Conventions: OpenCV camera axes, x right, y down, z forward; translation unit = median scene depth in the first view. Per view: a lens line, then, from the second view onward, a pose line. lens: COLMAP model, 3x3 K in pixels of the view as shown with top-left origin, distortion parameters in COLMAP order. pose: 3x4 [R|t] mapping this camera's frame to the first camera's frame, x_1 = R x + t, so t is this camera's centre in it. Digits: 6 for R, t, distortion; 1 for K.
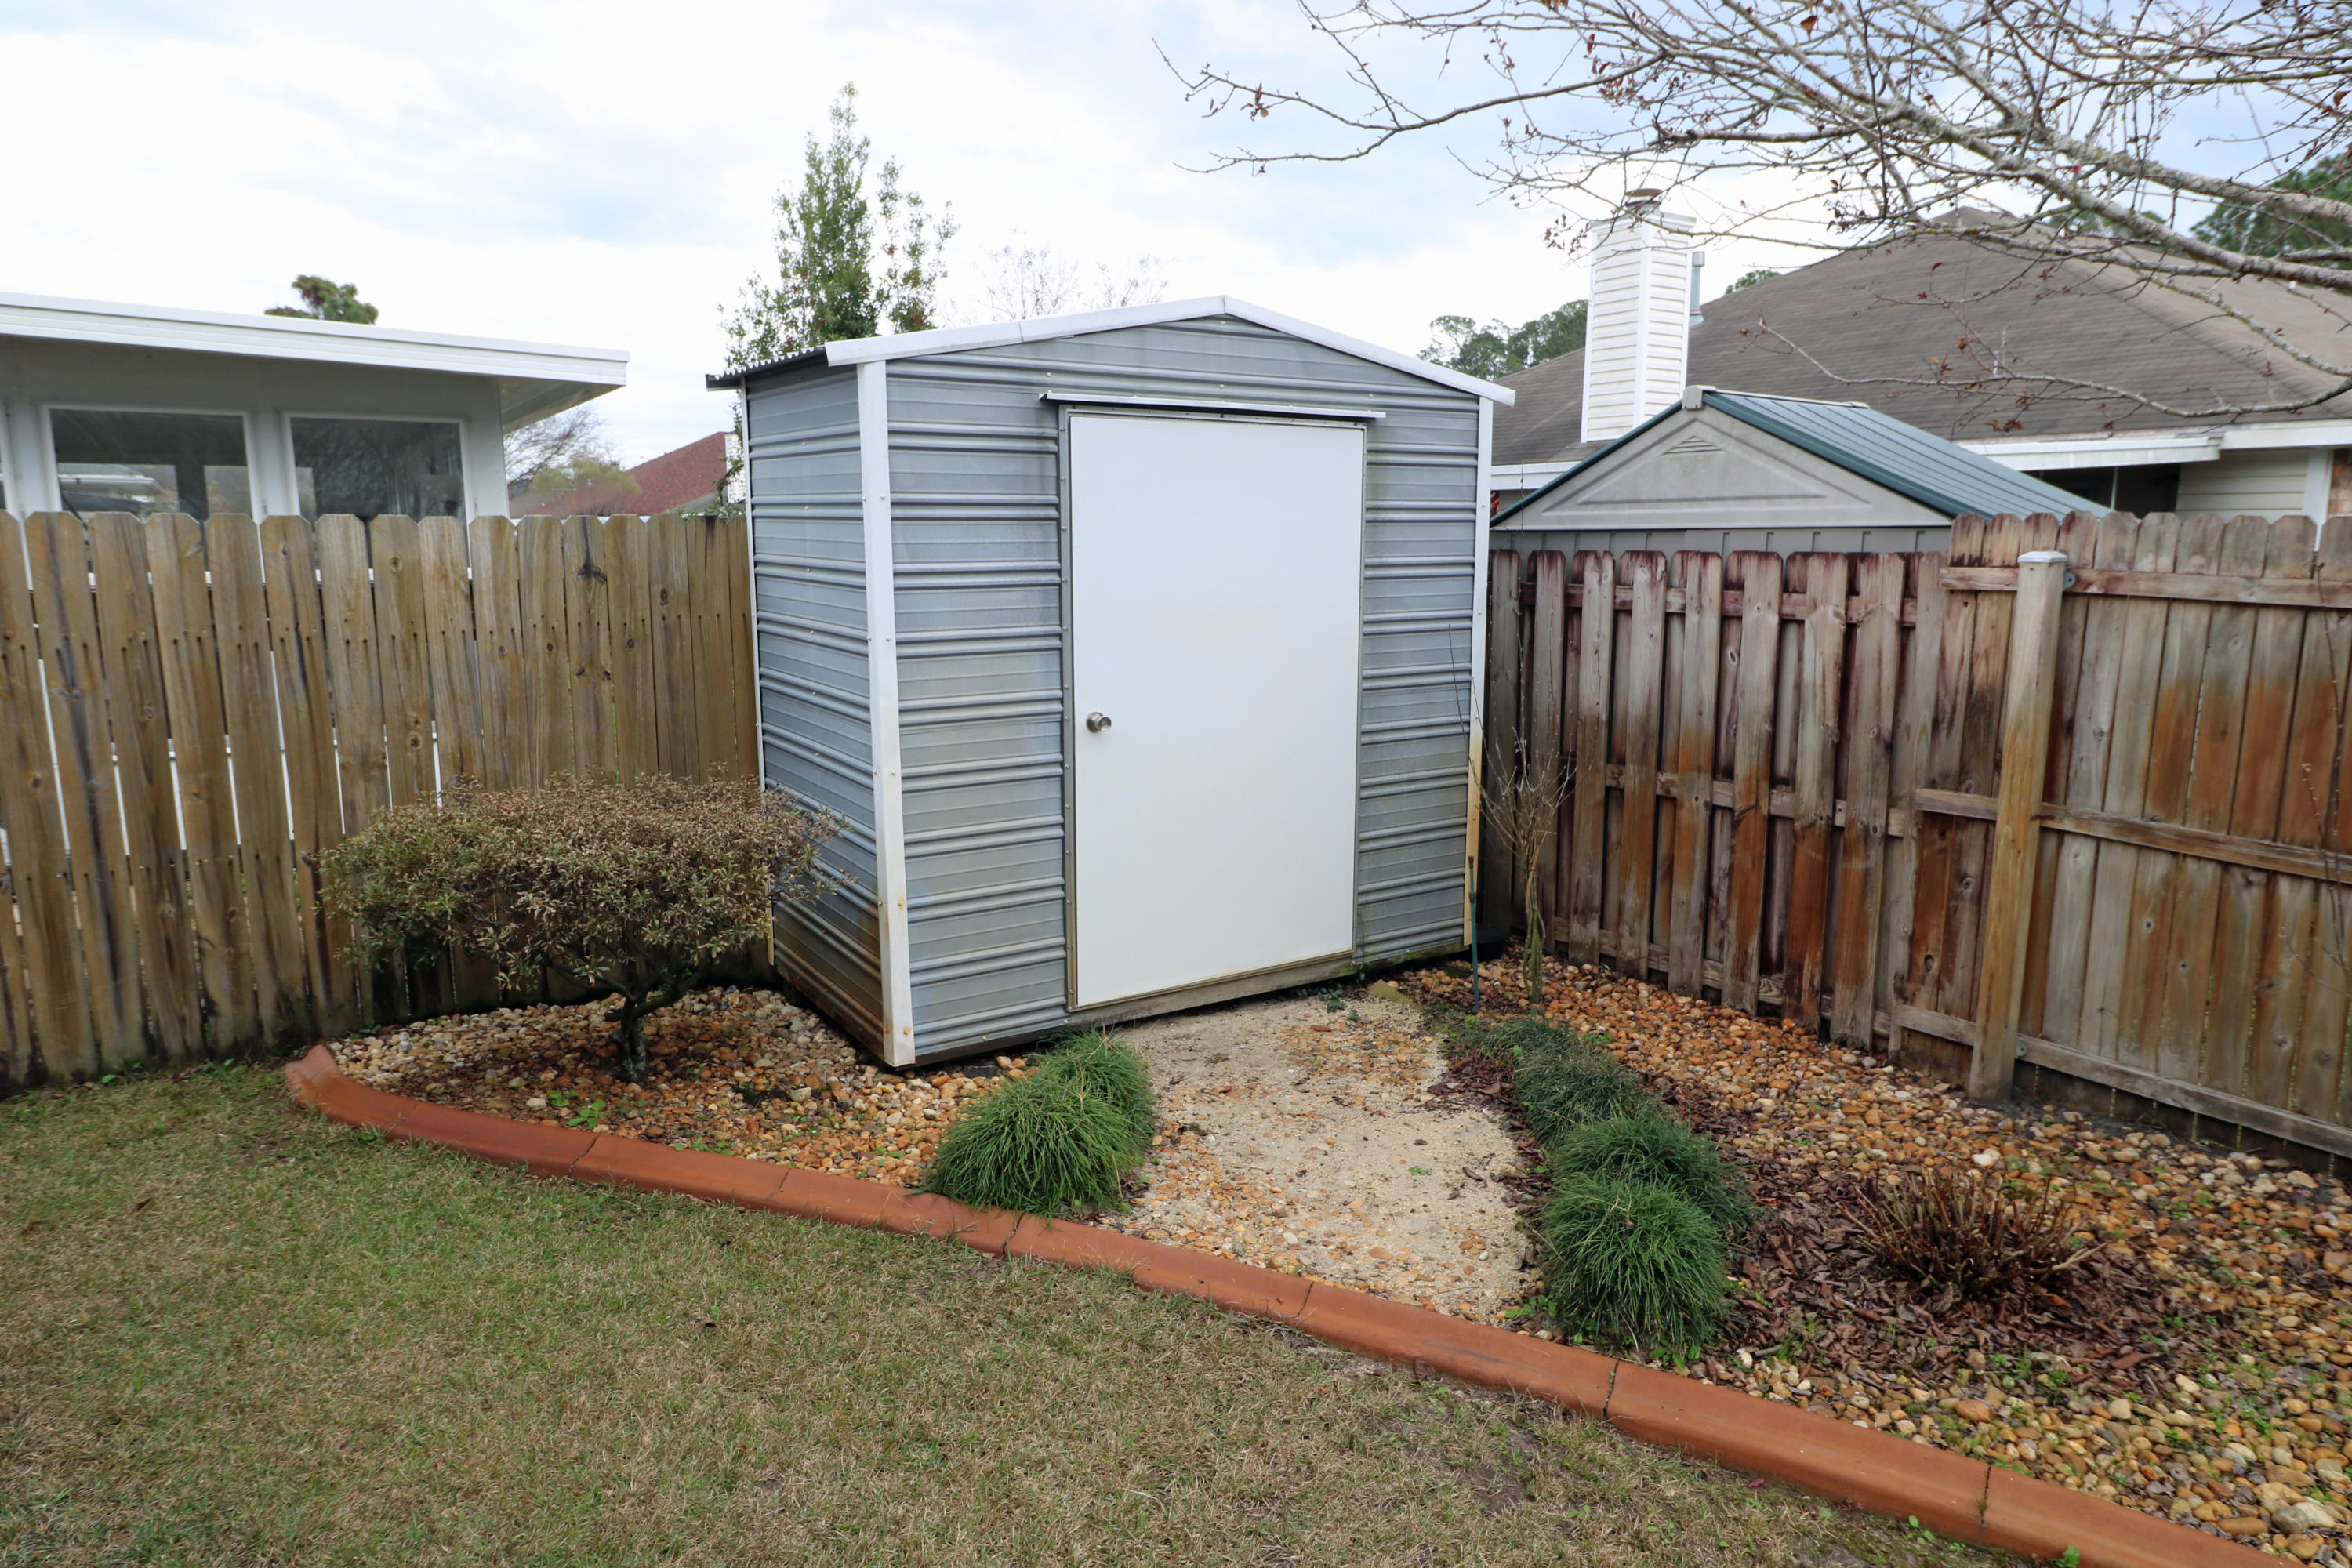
lens RADIAL K [[1412.4, 0, 1178.8], [0, 1412.4, 748.3], [0, 0, 1]] dist [0.002632, 0.000347]
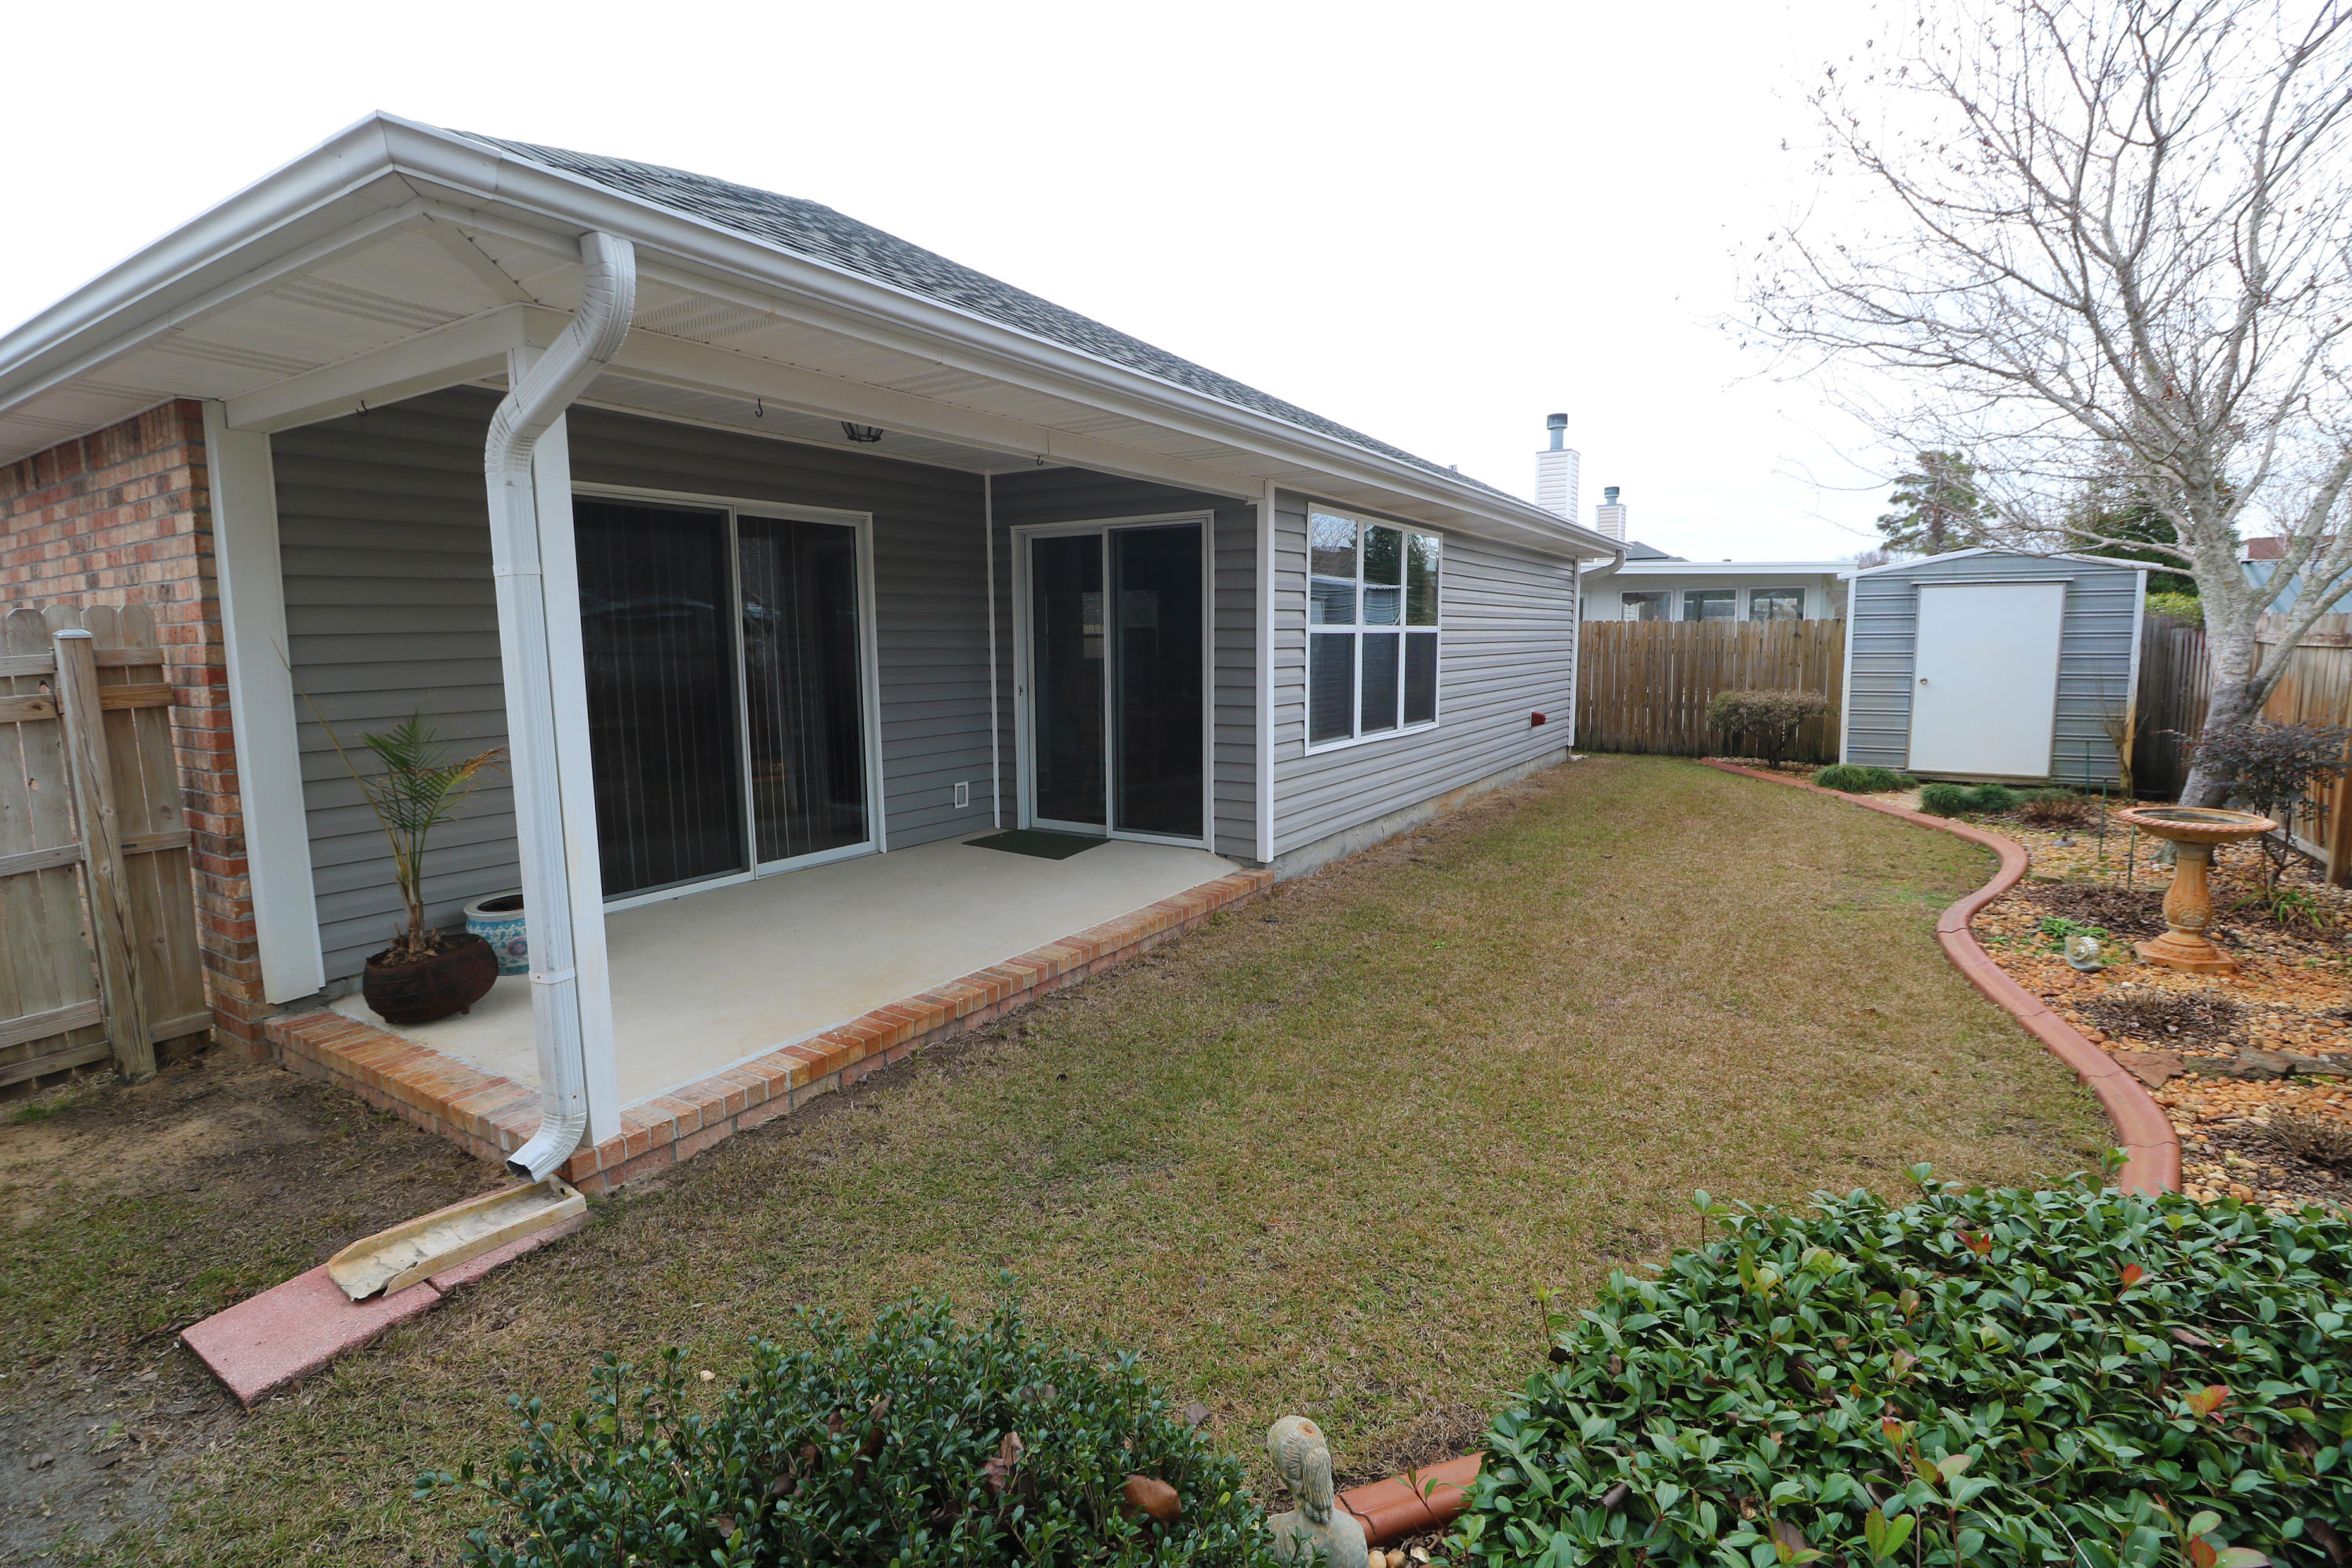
lens RADIAL K [[1084.5, 0, 1189.0], [0, 1084.5, 768.2], [0, 0, 1]] dist [-0.001046, -0.013588]
pose [[0.428094, 0.102510, -0.897902, 1.482698], [-0.140946, 0.988962, 0.045707, 0.308502], [0.892676, 0.106989, 0.437817, -1.595023]]
